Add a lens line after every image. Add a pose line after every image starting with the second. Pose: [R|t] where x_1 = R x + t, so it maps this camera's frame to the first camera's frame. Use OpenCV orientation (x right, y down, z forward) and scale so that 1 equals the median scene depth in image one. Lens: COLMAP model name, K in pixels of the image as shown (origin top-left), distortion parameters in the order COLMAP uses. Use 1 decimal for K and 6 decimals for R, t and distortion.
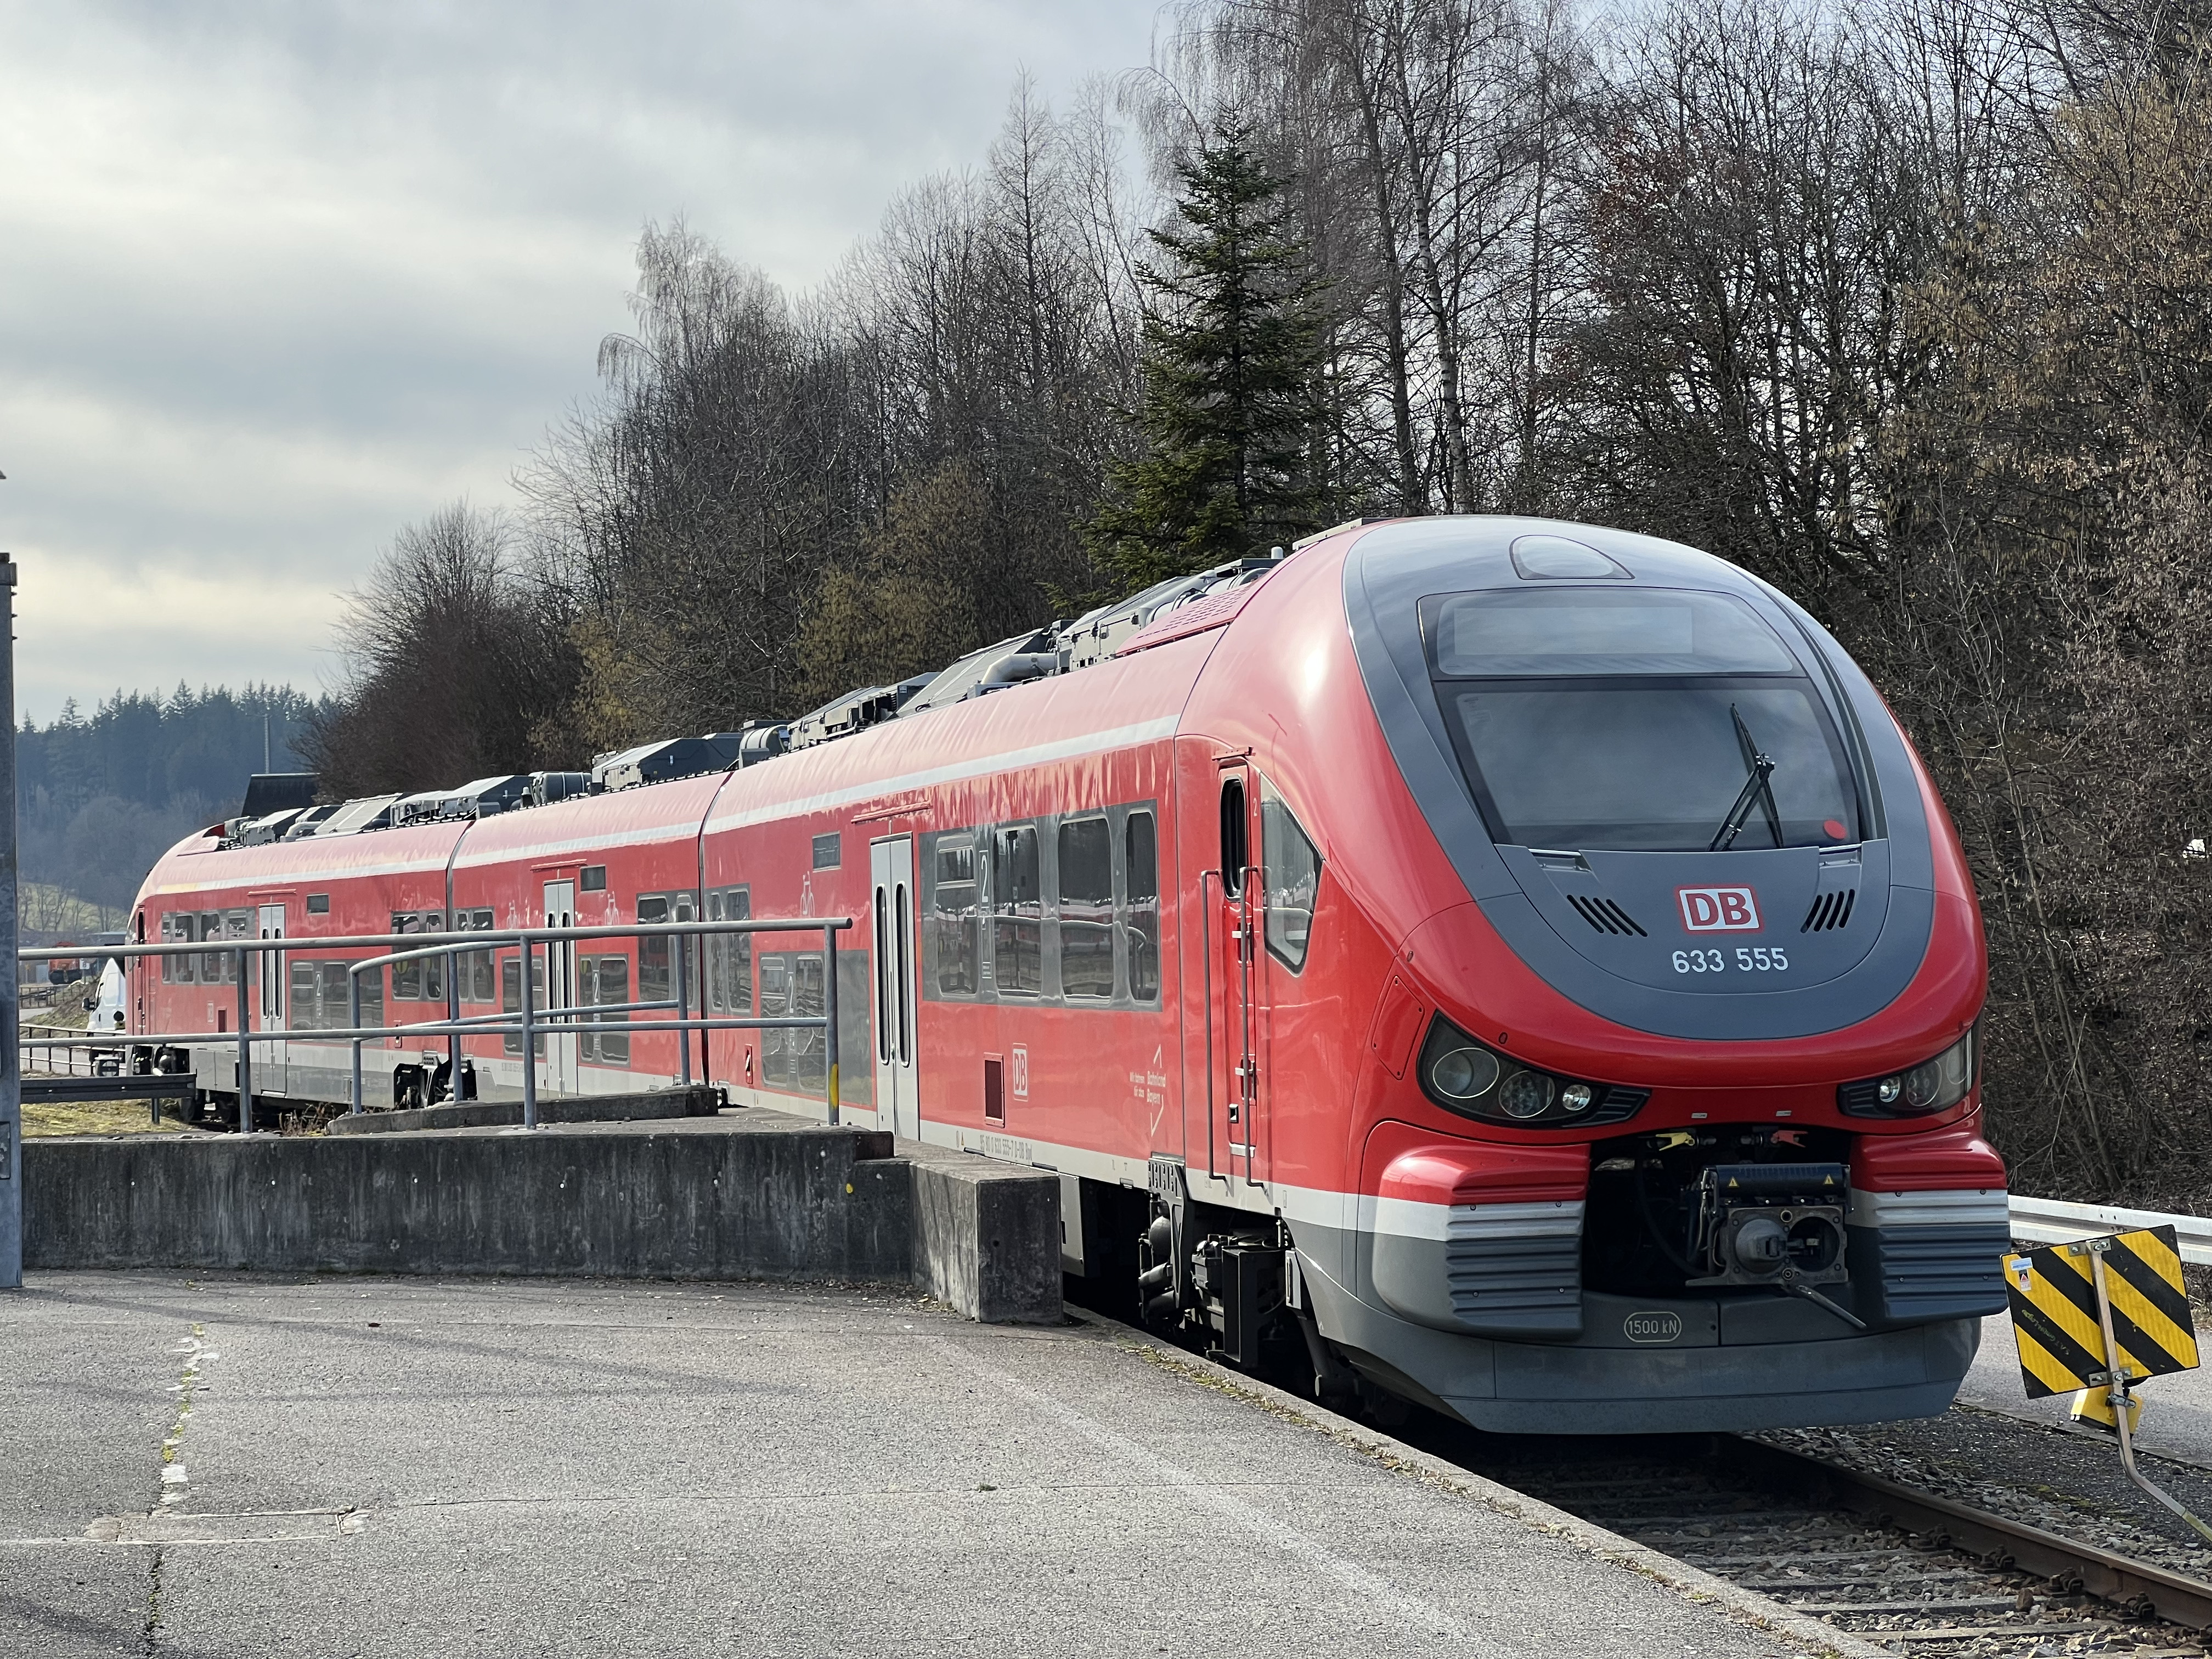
lens RADIAL K [[4930.7, 0, 1058.9], [0, 4930.7, 824.1], [0, 0, 1]] dist [0.228884, 0.000000]
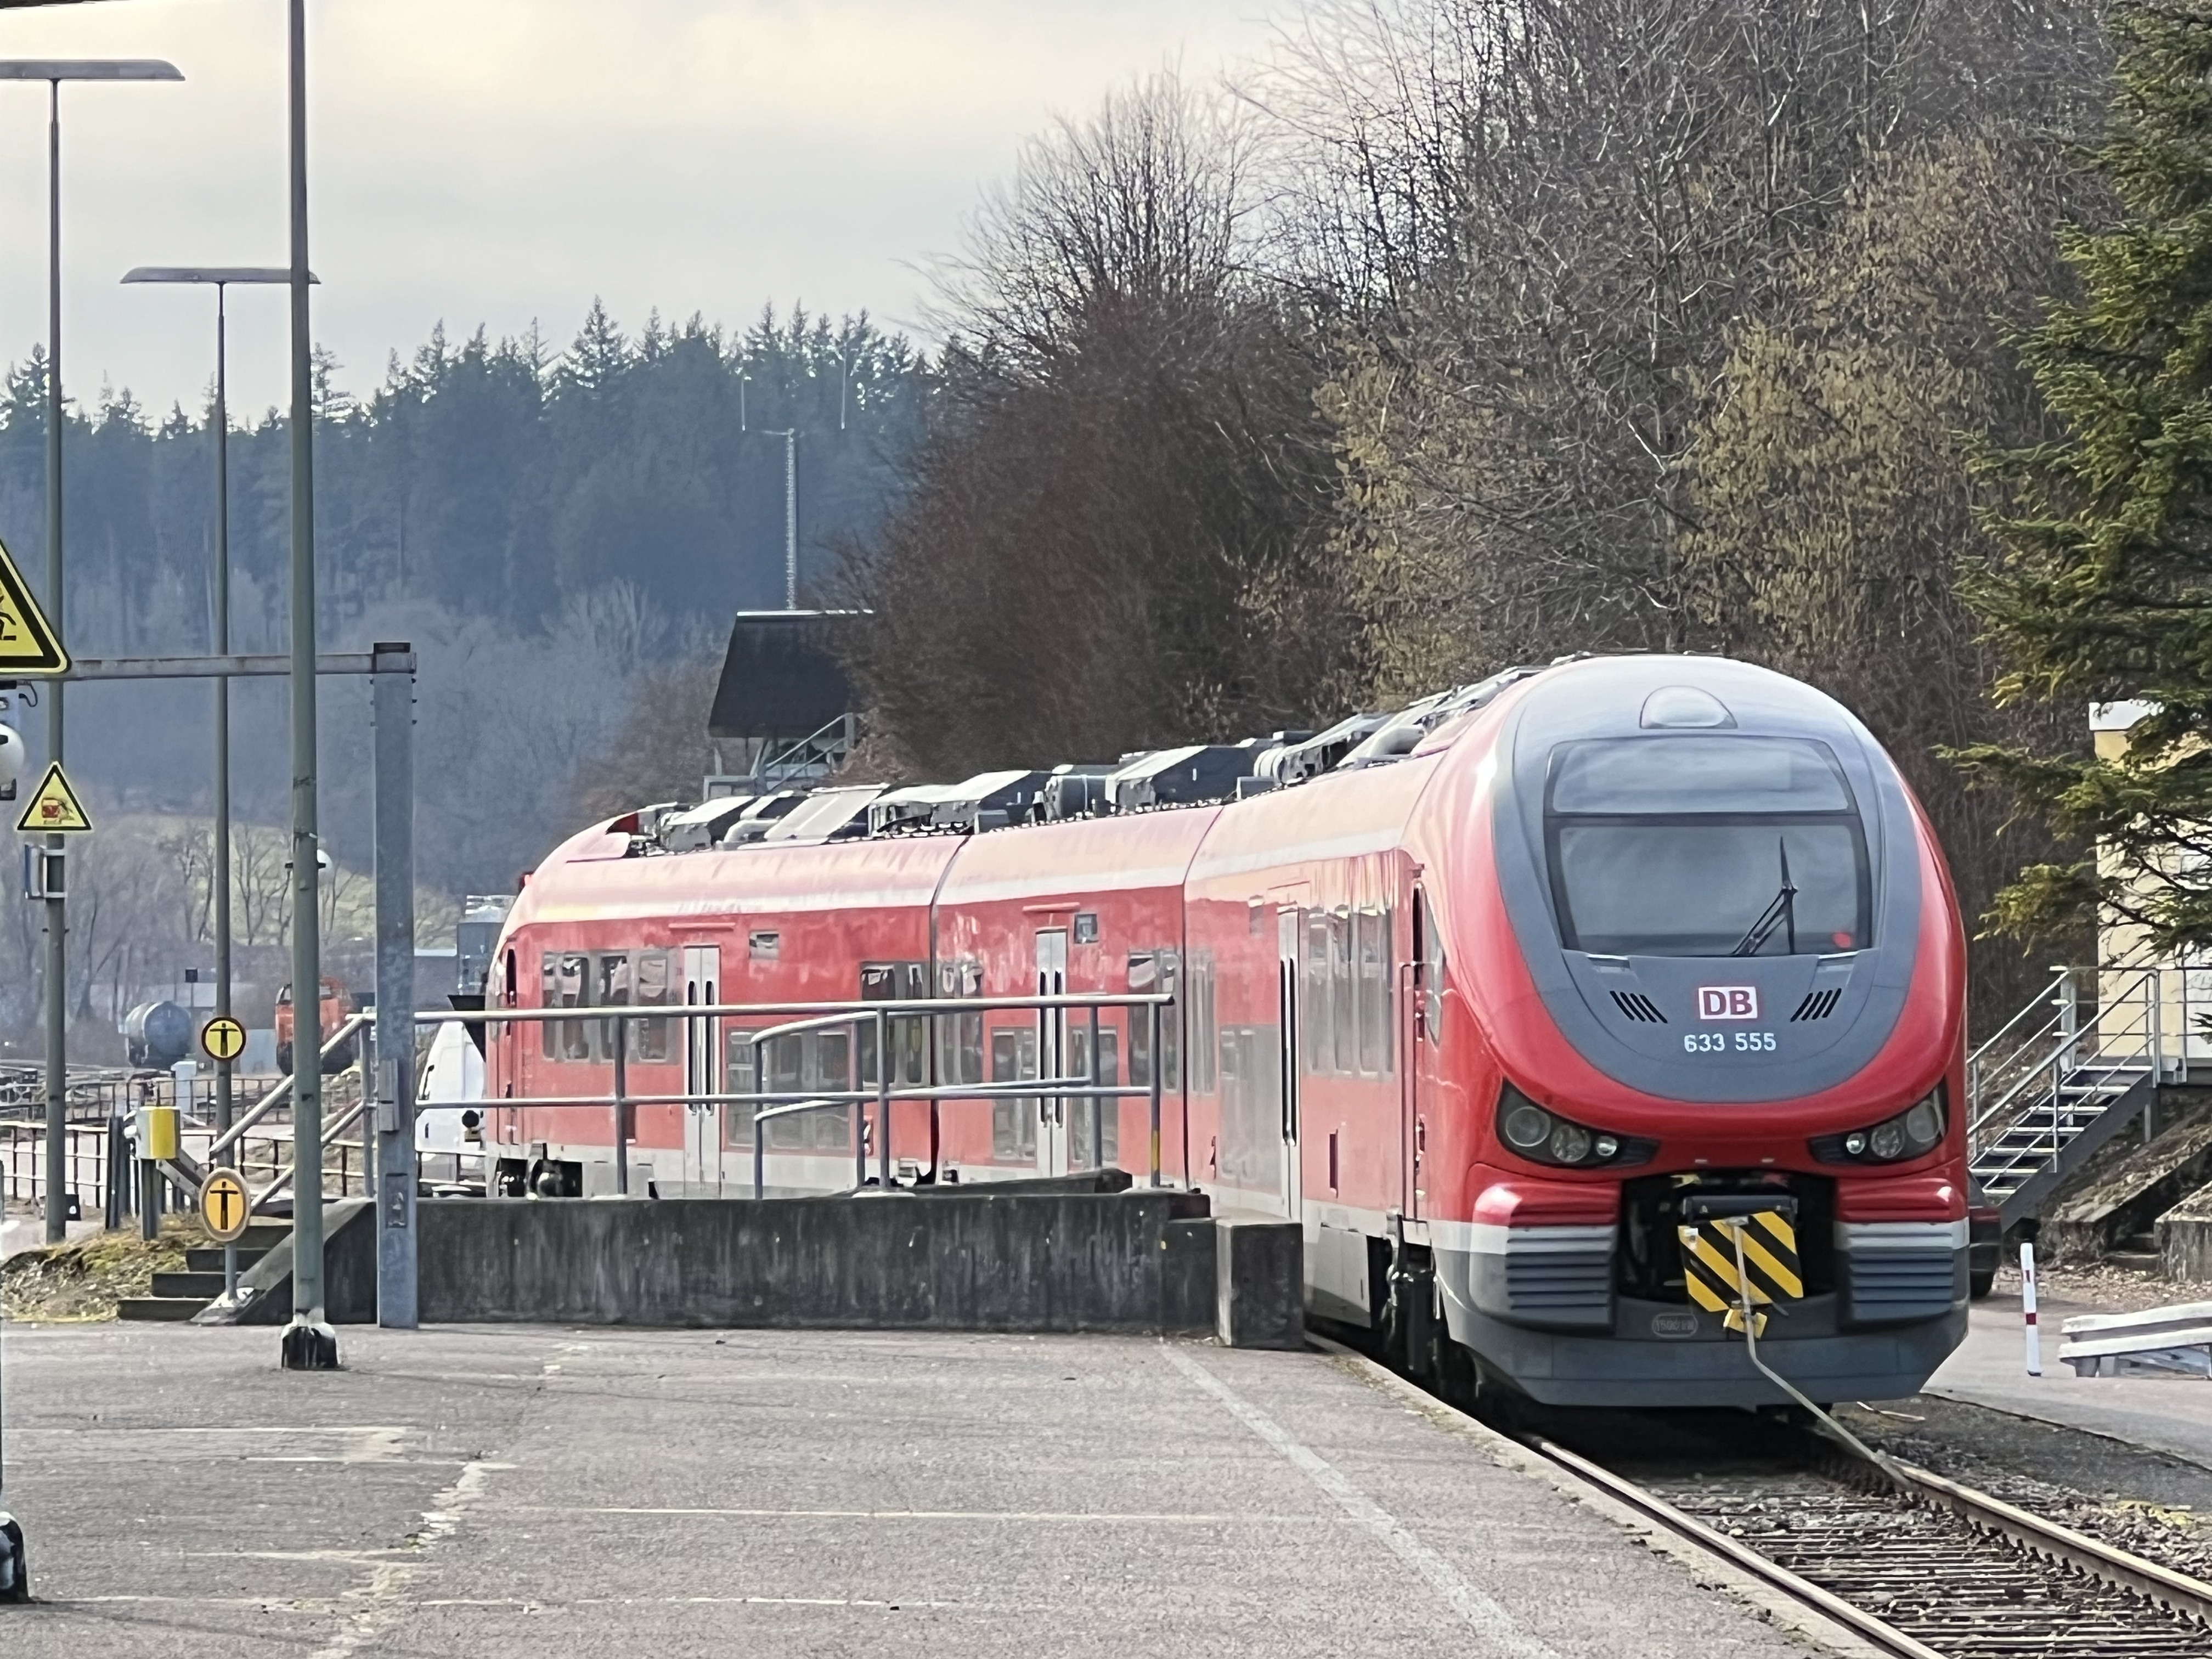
lens RADIAL K [[13436.6, 0, 1106.6], [0, 13436.6, 830.9], [0, 0, 1]] dist [-0.477011, 0.000000]
pose [[0.990638, 0.011578, -0.136022, 0.336532], [-0.010011, 0.999875, 0.012201, -0.051645], [0.136146, -0.010725, 0.990631, -1.870625]]
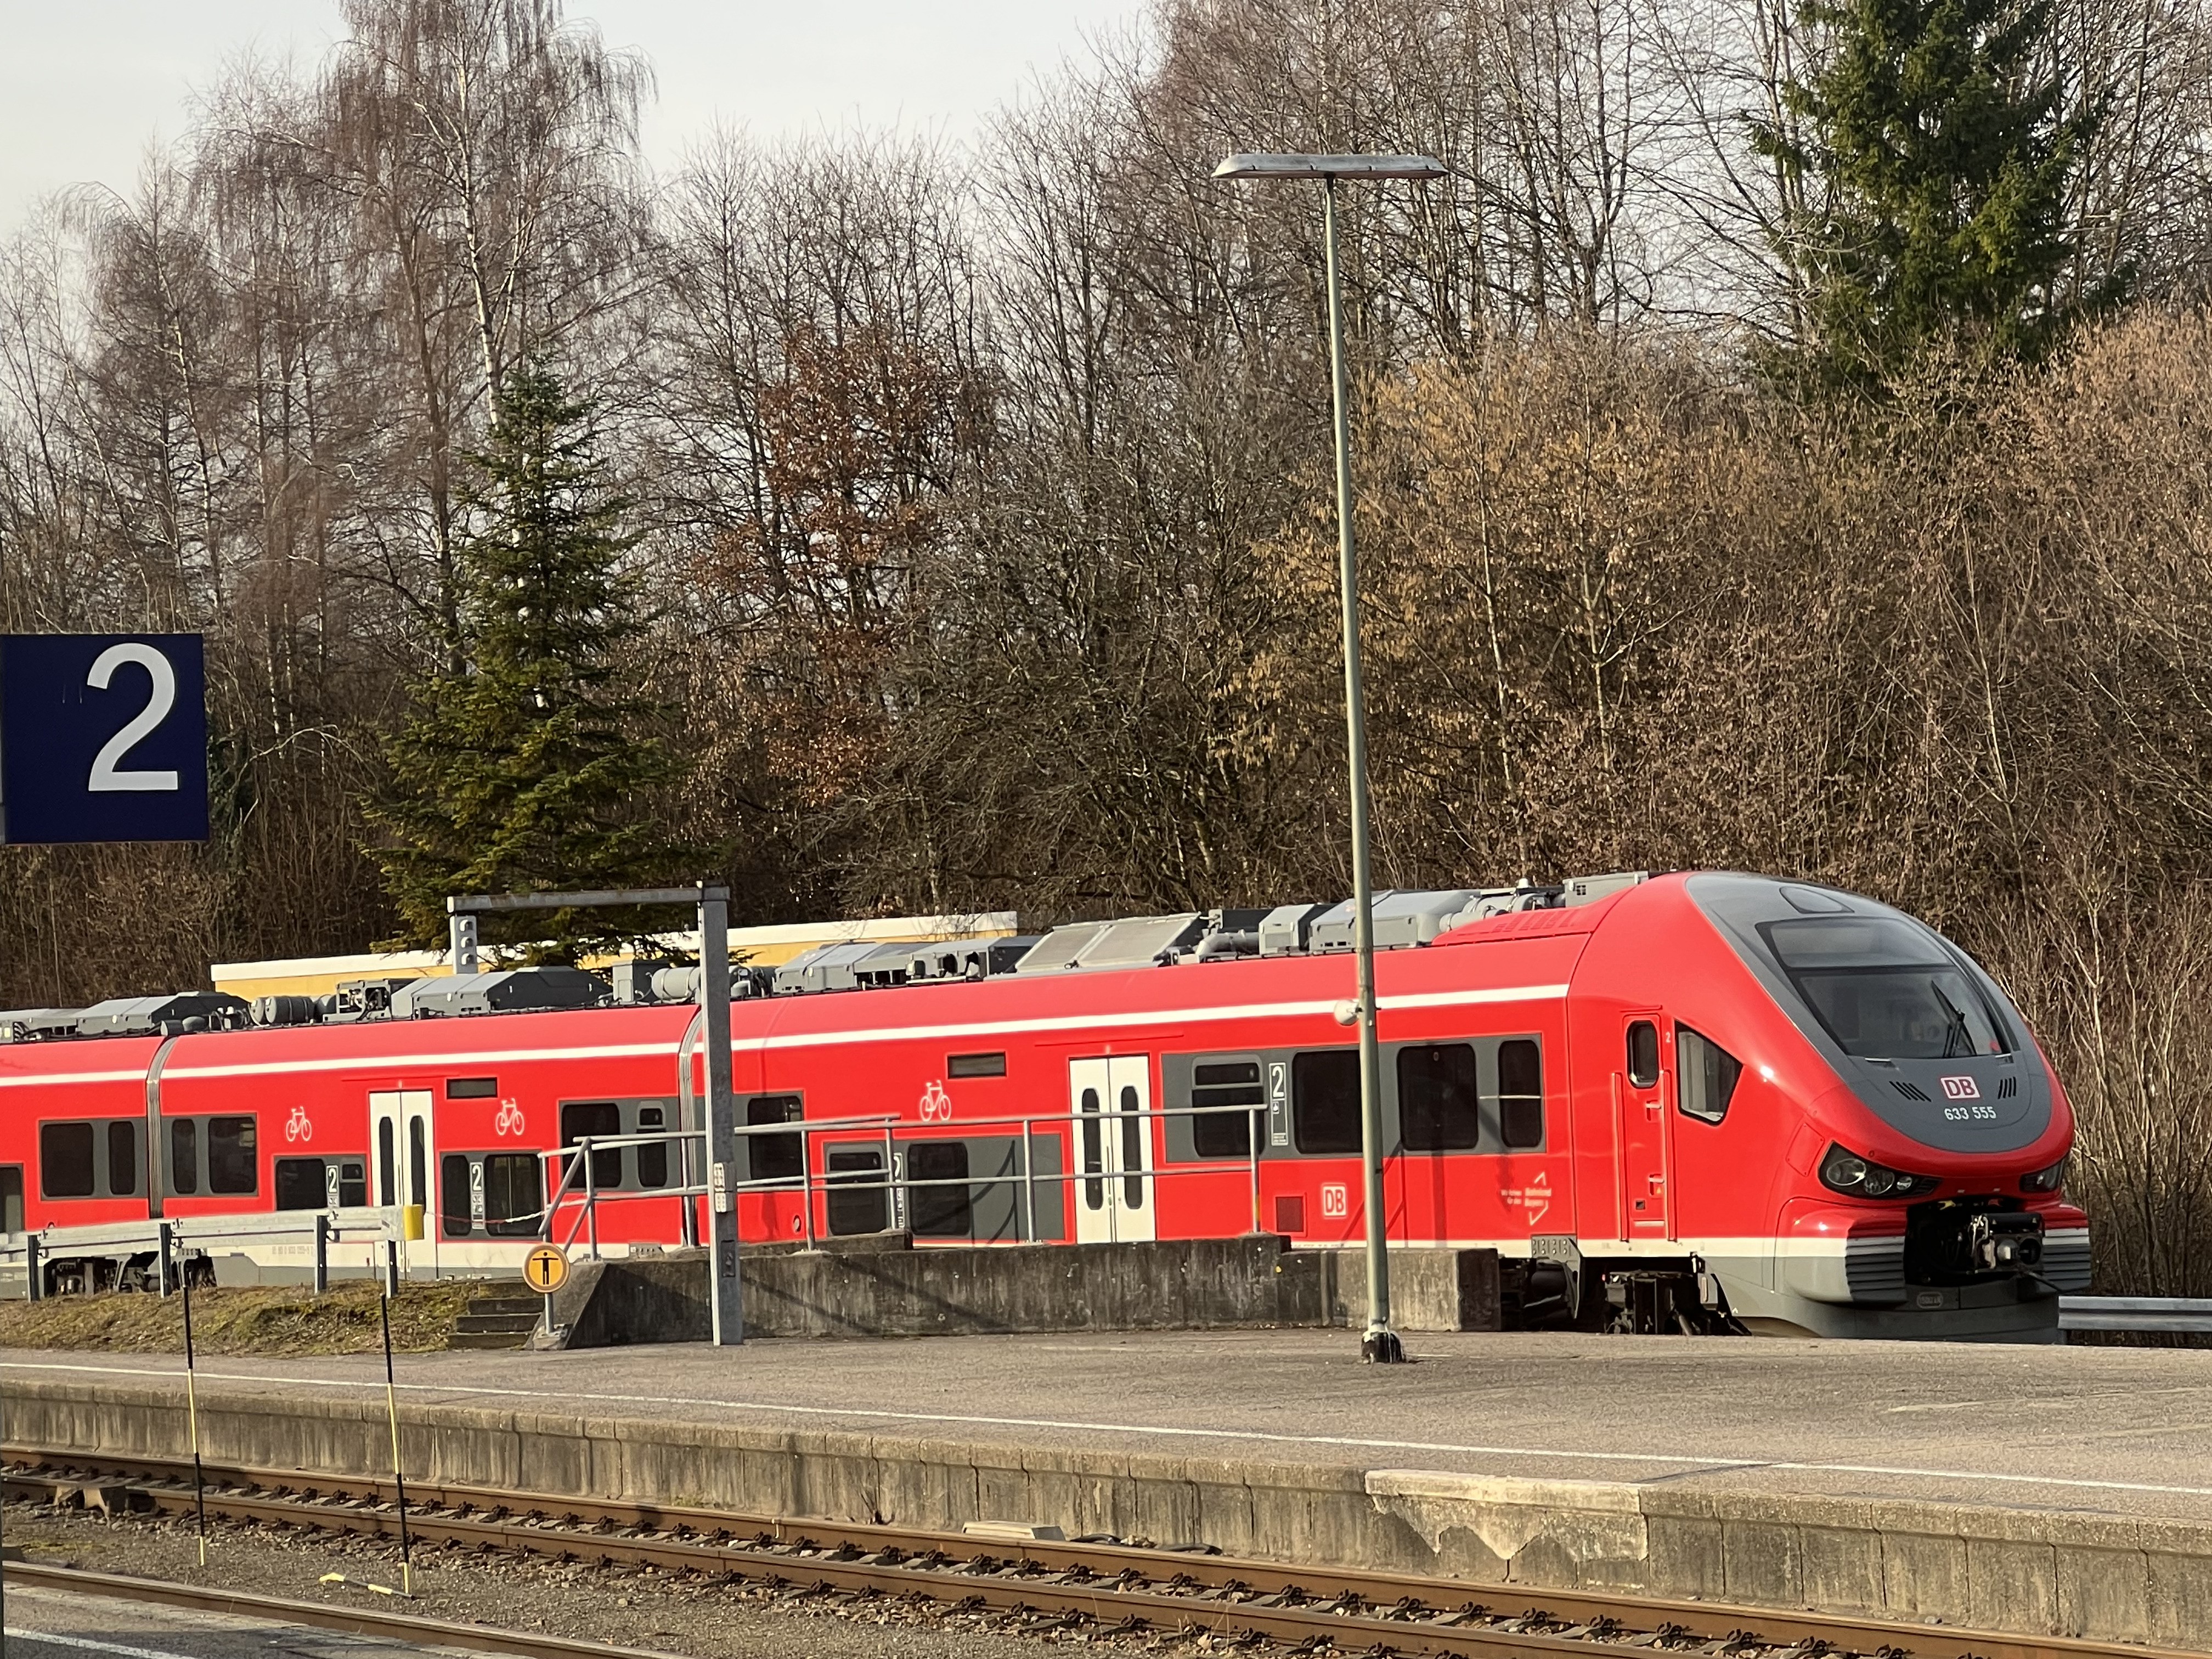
lens RADIAL K [[6952.2, 0, 1098.4], [0, 6952.2, 813.4], [0, 0, 1]] dist [0.005331, 0.000000]
pose [[0.961334, -0.001782, 0.275379, -0.719571], [0.009502, 0.999598, -0.026700, -0.016091], [-0.275221, 0.028284, 0.960965, -1.179539]]
